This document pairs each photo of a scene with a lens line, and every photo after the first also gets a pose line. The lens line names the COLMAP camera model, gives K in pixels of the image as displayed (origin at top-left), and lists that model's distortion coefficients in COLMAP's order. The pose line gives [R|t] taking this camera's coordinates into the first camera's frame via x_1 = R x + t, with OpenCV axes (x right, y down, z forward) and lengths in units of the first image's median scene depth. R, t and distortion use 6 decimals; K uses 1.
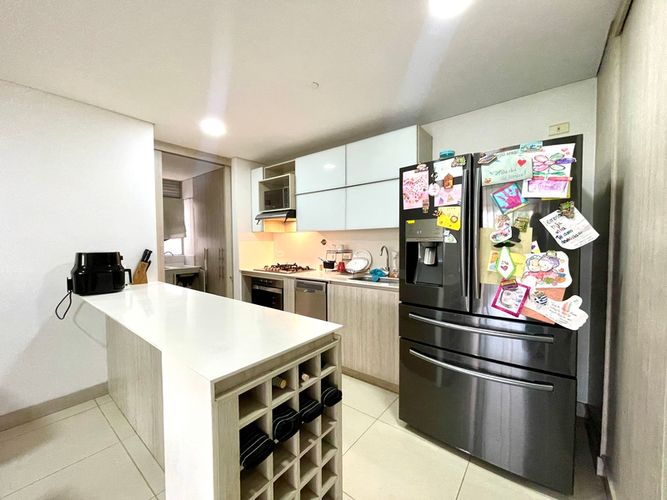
lens RADIAL K [[268.1, 0, 332.3], [0, 268.1, 249.7], [0, 0, 1]] dist [0.001794, 0.000968]
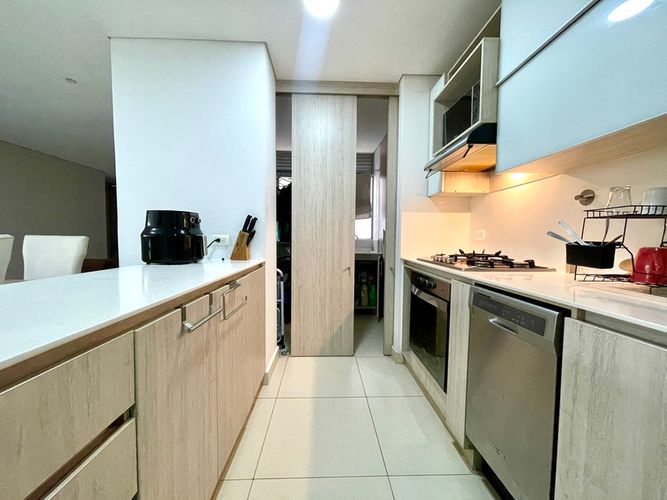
lens RADIAL K [[268.1, 0, 332.2], [0, 268.1, 249.5], [0, 0, 1]] dist [0.001794, 0.000968]
pose [[0.639579, 0.049244, -0.767146, 0.032230], [-0.042579, 0.998683, 0.028608, 0.049780], [0.767545, 0.014368, 0.640834, 0.535949]]
